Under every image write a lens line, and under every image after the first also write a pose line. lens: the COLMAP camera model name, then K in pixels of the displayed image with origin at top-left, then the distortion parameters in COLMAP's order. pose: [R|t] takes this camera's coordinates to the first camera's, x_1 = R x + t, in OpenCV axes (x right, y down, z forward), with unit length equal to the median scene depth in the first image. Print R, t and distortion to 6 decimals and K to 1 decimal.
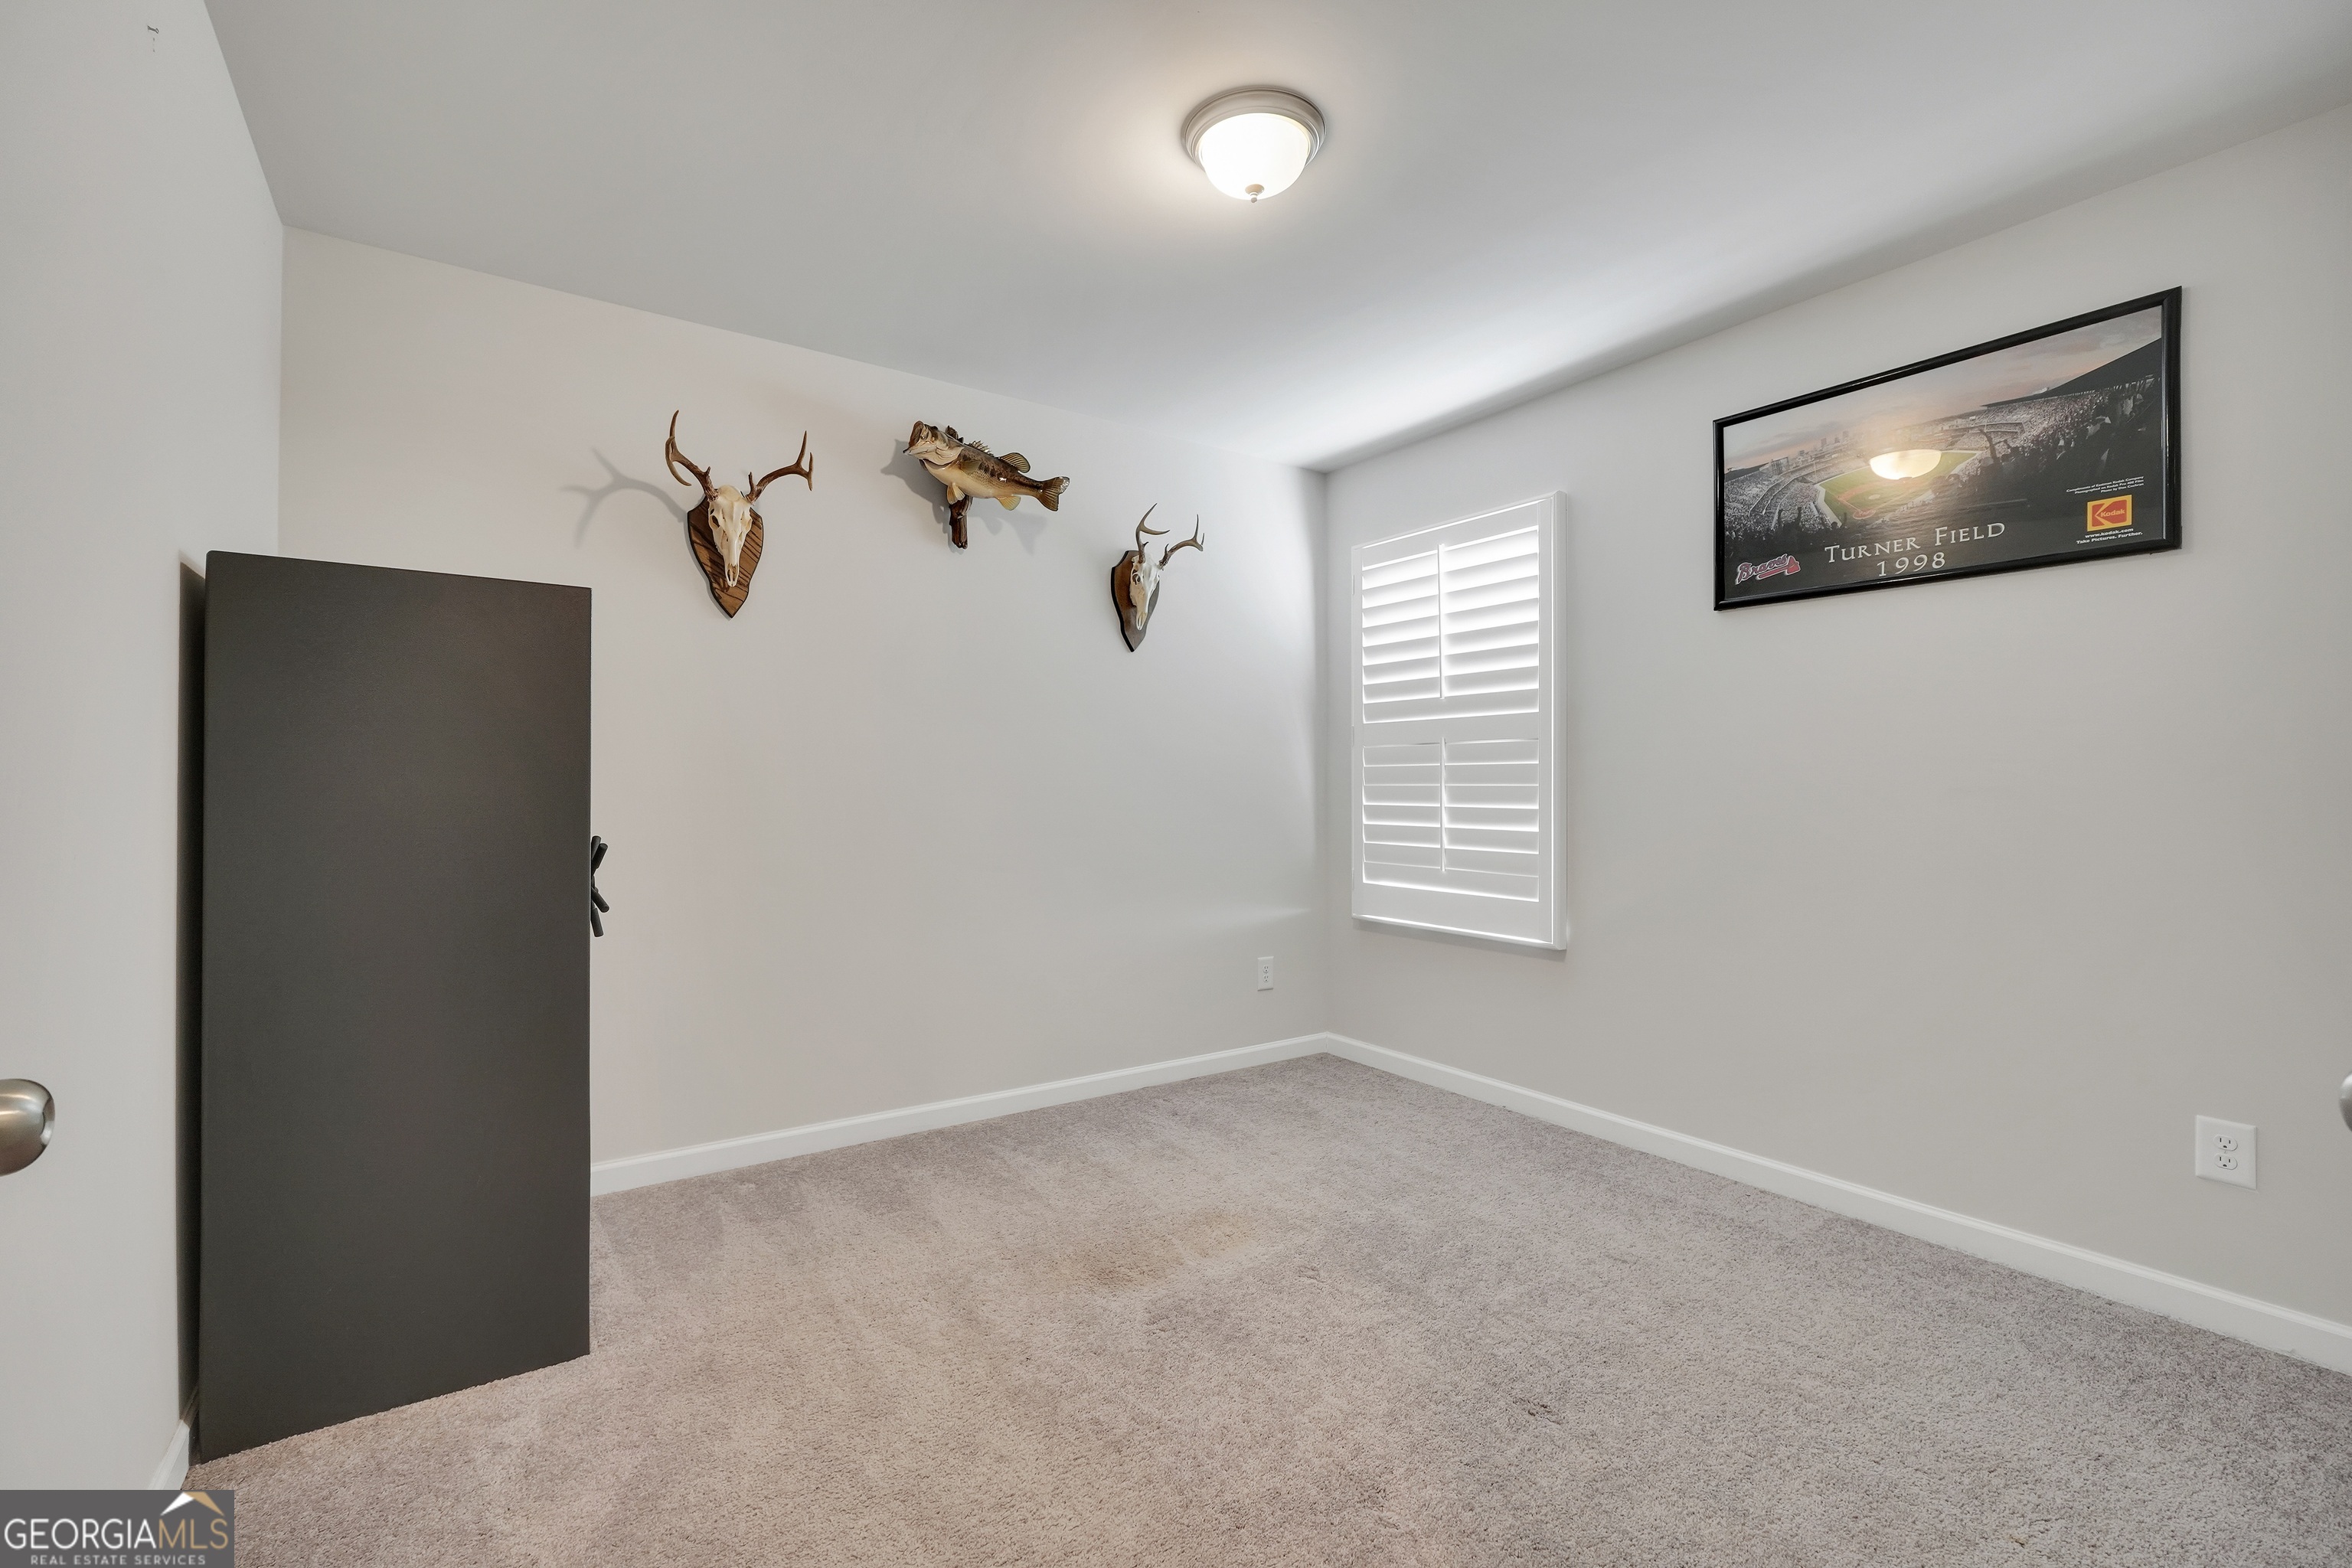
lens RADIAL K [[997.8, 0, 1159.1], [0, 997.8, 782.7], [0, 0, 1]] dist [-0.020589, 0.007036]
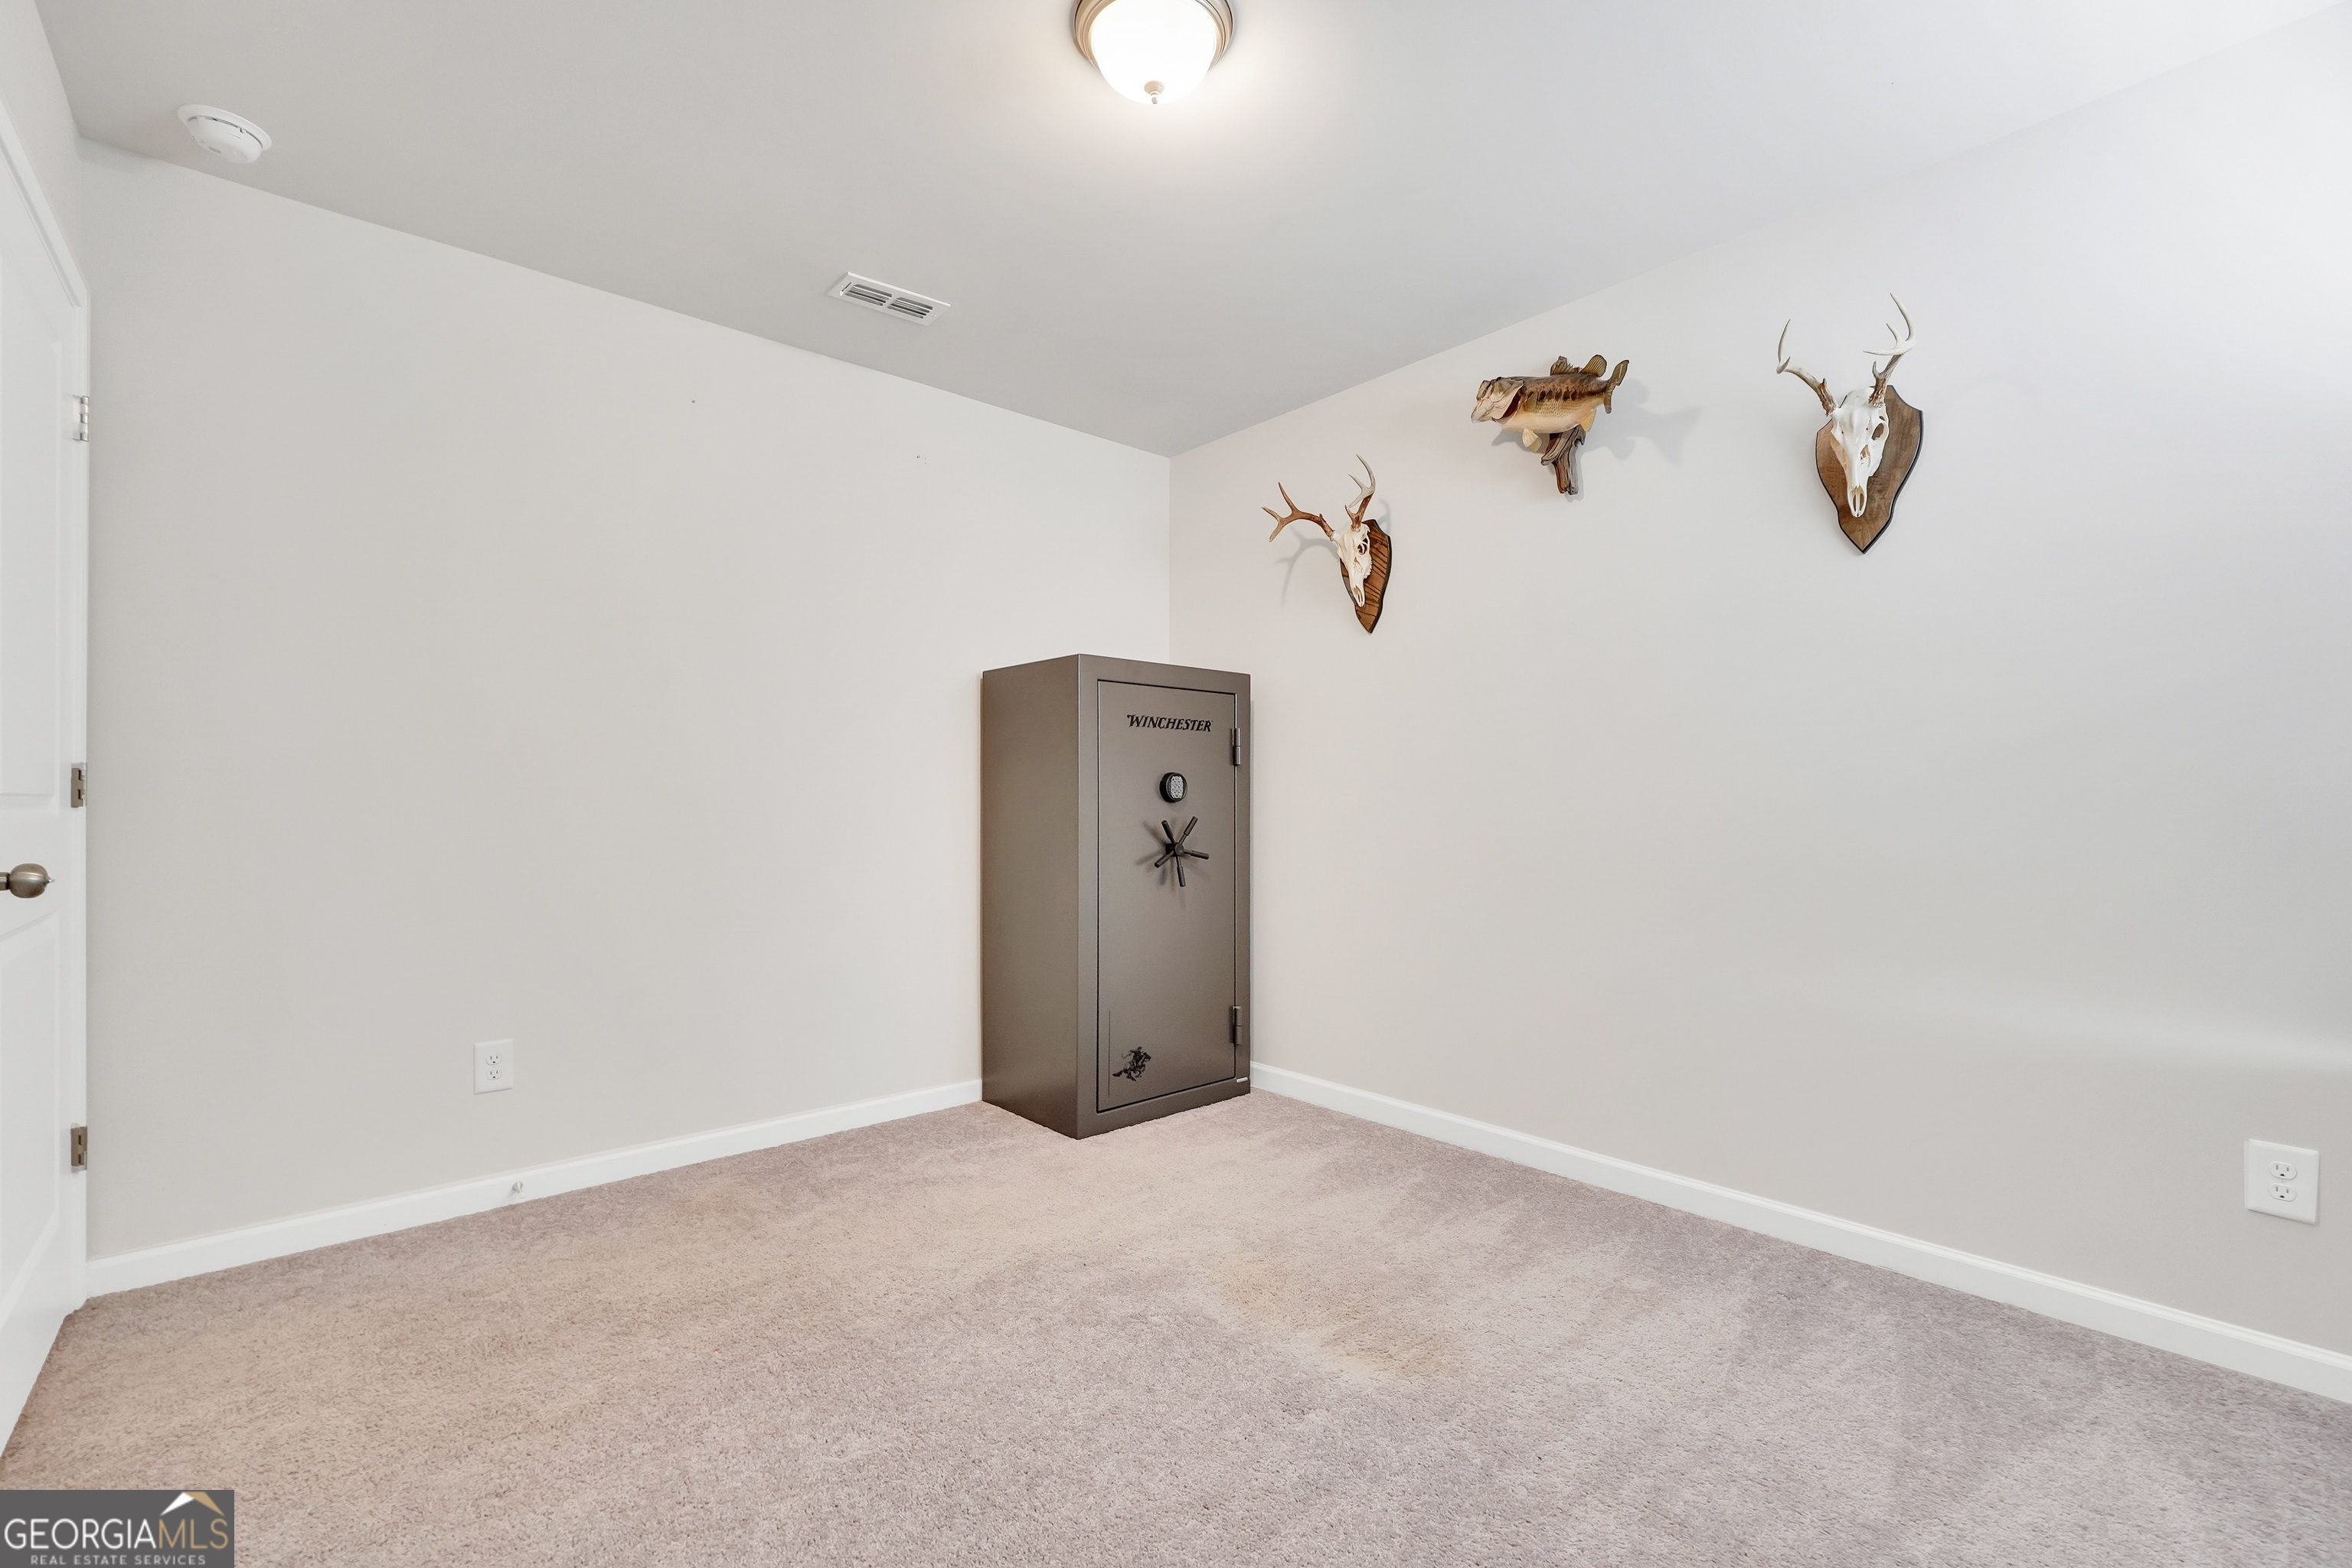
lens RADIAL K [[997.8, 0, 1159.1], [0, 997.8, 782.7], [0, 0, 1]] dist [-0.020589, 0.007036]
pose [[0.121298, -0.022666, -0.992357, 0.643727], [-0.000324, 0.999738, -0.022874, 0.032397], [0.992616, 0.003096, 0.121258, 0.595404]]
